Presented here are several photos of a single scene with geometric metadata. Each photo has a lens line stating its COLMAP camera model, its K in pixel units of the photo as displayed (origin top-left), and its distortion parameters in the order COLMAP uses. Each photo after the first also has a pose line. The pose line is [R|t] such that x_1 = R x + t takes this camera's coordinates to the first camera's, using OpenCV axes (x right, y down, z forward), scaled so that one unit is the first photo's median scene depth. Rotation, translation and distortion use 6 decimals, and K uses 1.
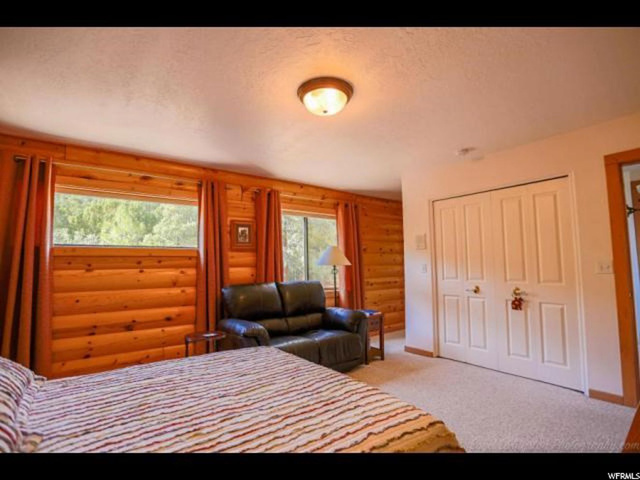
lens RADIAL K [[312.5, 0, 319.1], [0, 312.5, 244.3], [0, 0, 1]] dist [-0.029869, 0.008502]
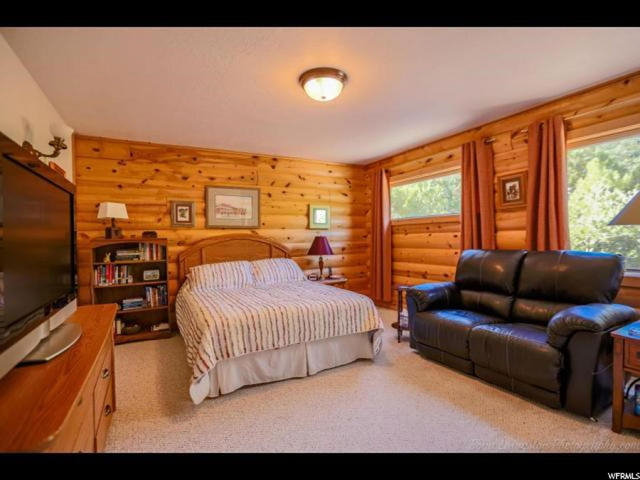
lens RADIAL K [[312.5, 0, 319.0], [0, 312.5, 238.9], [0, 0, 1]] dist [-0.029869, 0.008502]
pose [[-0.127210, 0.028746, -0.991459, 0.694278], [0.100275, 0.994831, 0.015978, 0.033561], [0.986794, -0.097386, -0.129435, 0.645156]]
